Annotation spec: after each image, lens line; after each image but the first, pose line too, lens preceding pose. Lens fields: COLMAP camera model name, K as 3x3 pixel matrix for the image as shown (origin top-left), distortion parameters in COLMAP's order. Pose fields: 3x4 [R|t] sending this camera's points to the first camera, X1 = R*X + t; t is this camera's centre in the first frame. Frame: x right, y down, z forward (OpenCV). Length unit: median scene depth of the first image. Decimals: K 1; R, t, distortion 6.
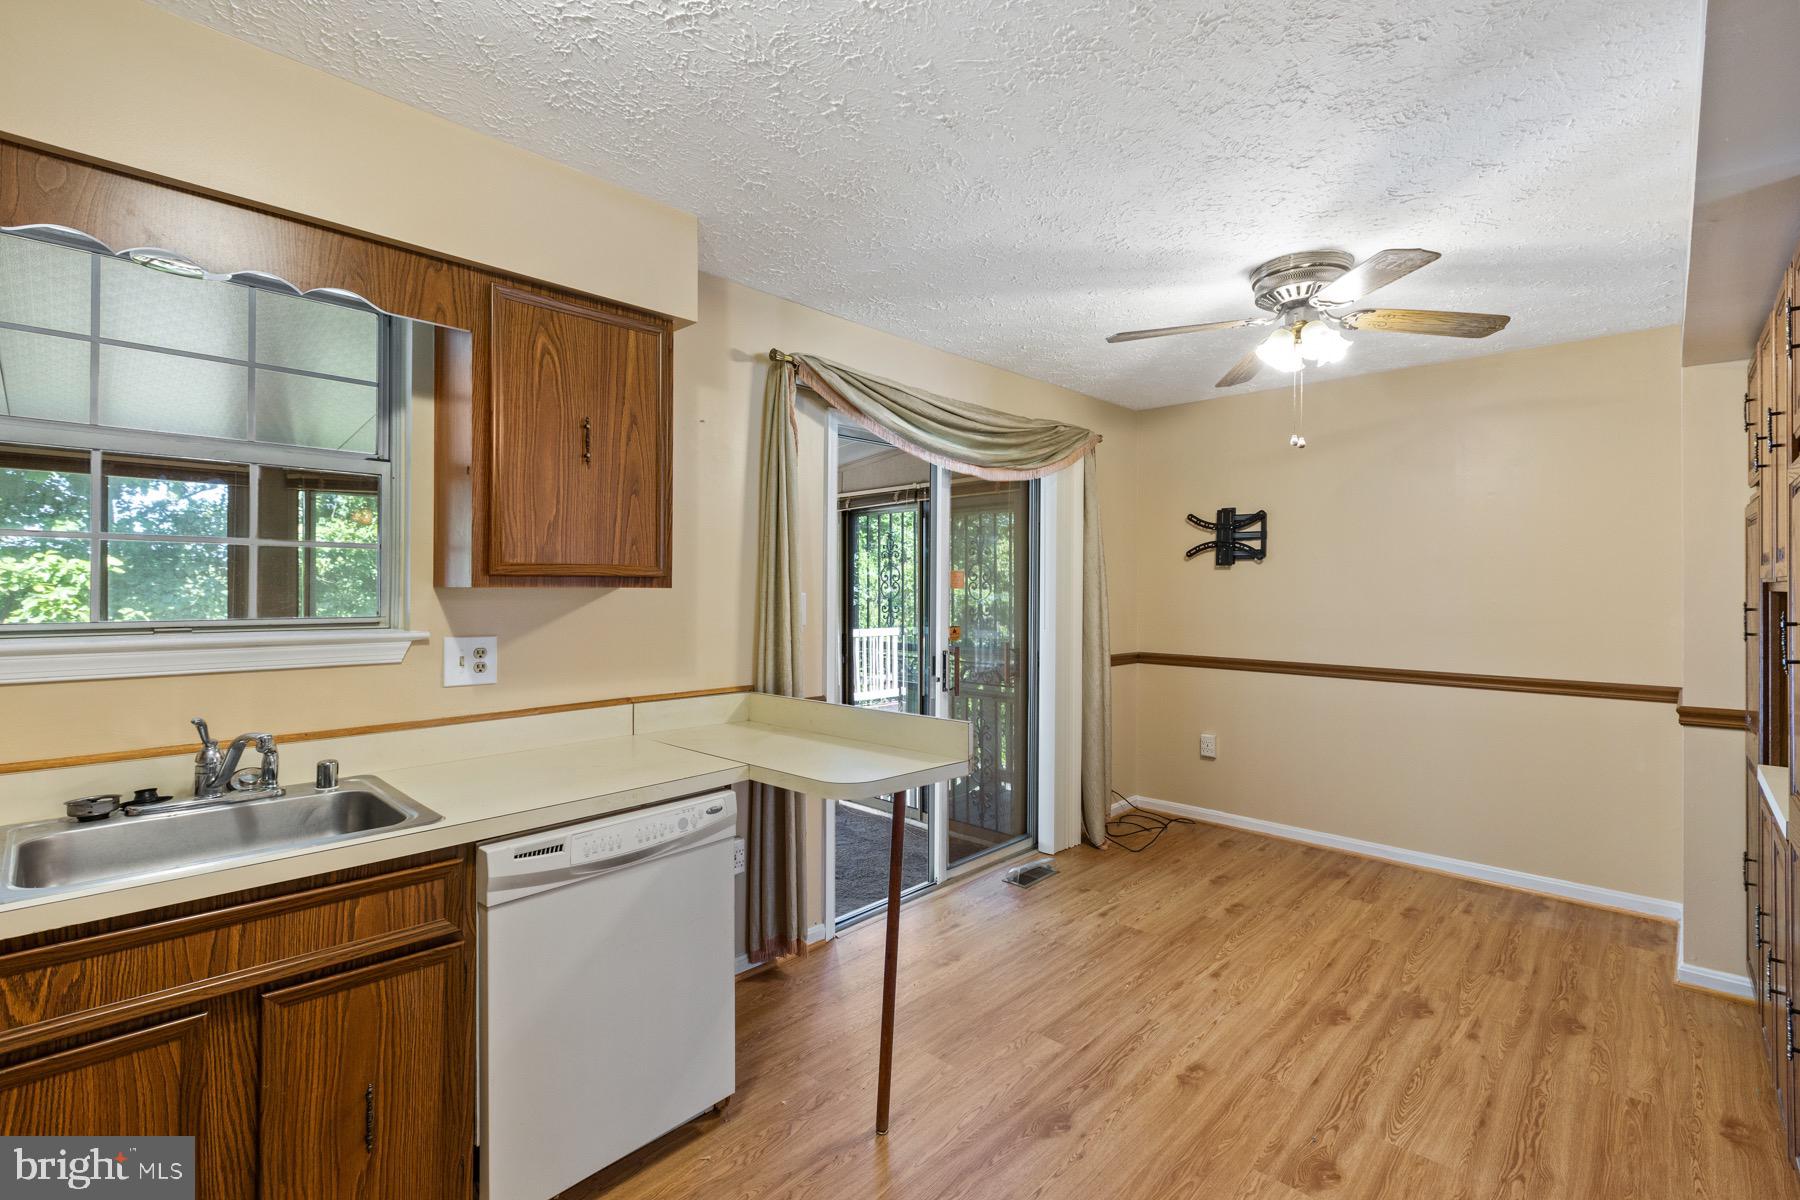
lens RADIAL K [[806.1, 0, 896.9], [0, 806.1, 581.5], [0, 0, 1]] dist [0.001191, -0.000404]
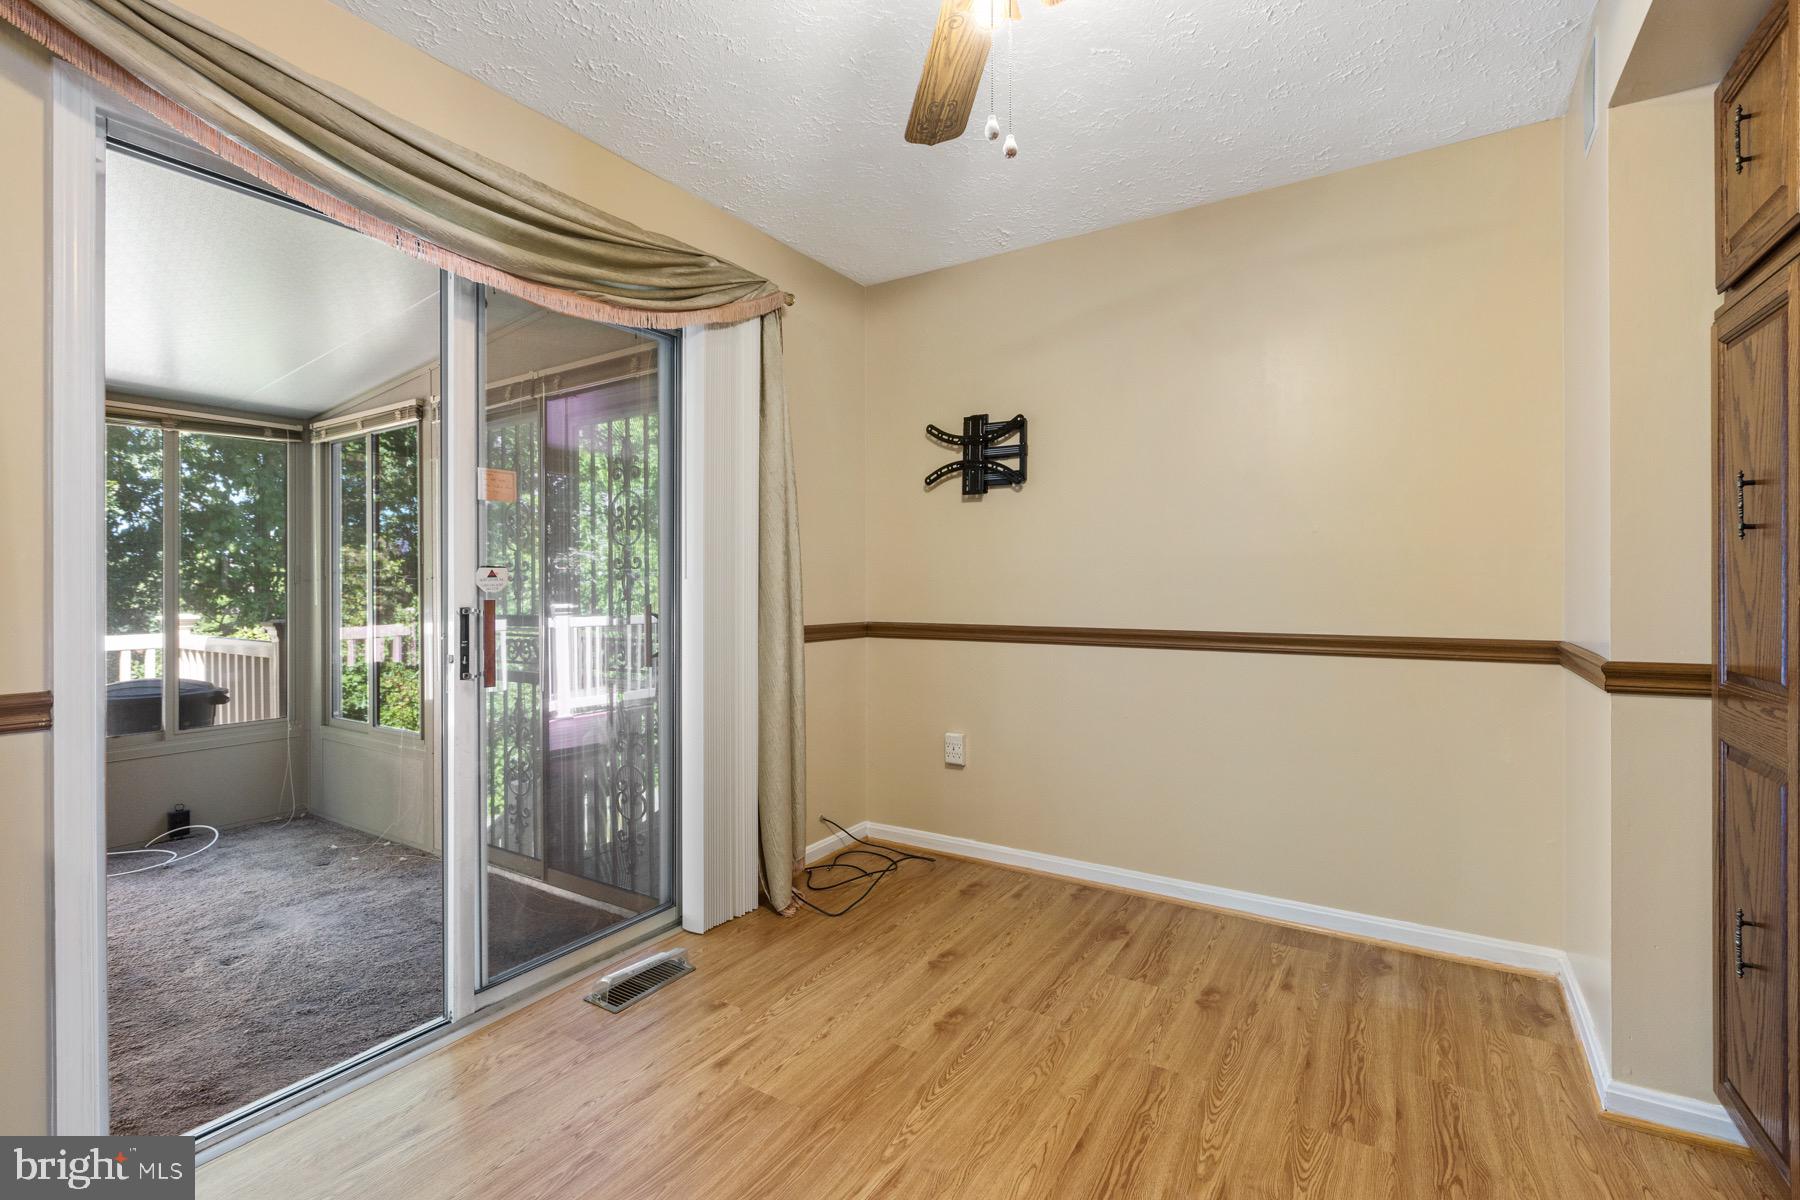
lens RADIAL K [[809.4, 0, 903.6], [0, 809.4, 589.8], [0, 0, 1]] dist [0.002565, -0.000038]
pose [[0.978706, -0.007156, 0.205141, 0.266846], [0.005127, 0.999933, 0.010421, 0.075087], [-0.205201, -0.009147, 0.978677, 0.420183]]
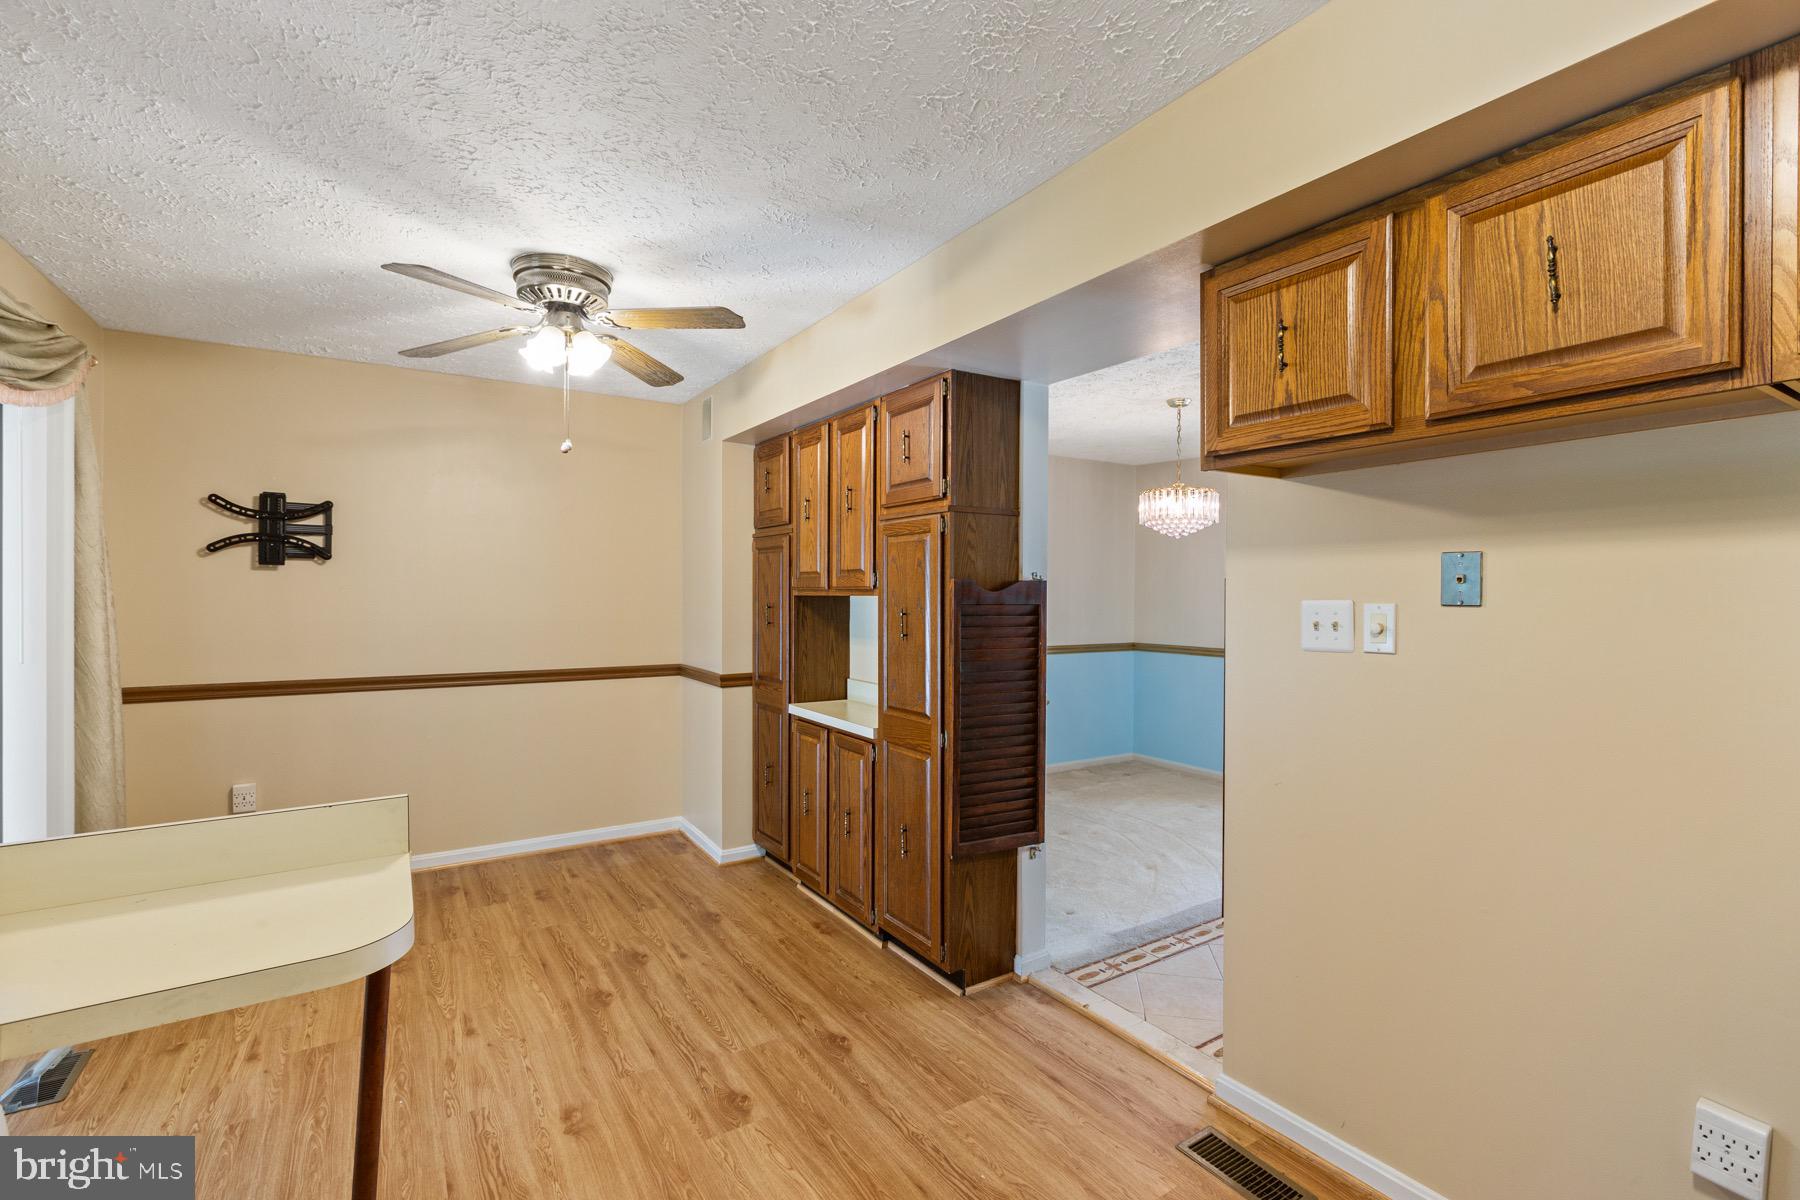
lens RADIAL K [[800.0, 0, 910.2], [0, 800.0, 602.1], [0, 0, 1]] dist [0.001189, 0.000114]
pose [[0.222184, -0.011671, 0.974935, -0.294660], [-0.008225, 0.999870, 0.013844, 0.000760], [-0.974970, -0.011095, 0.222059, 0.289180]]
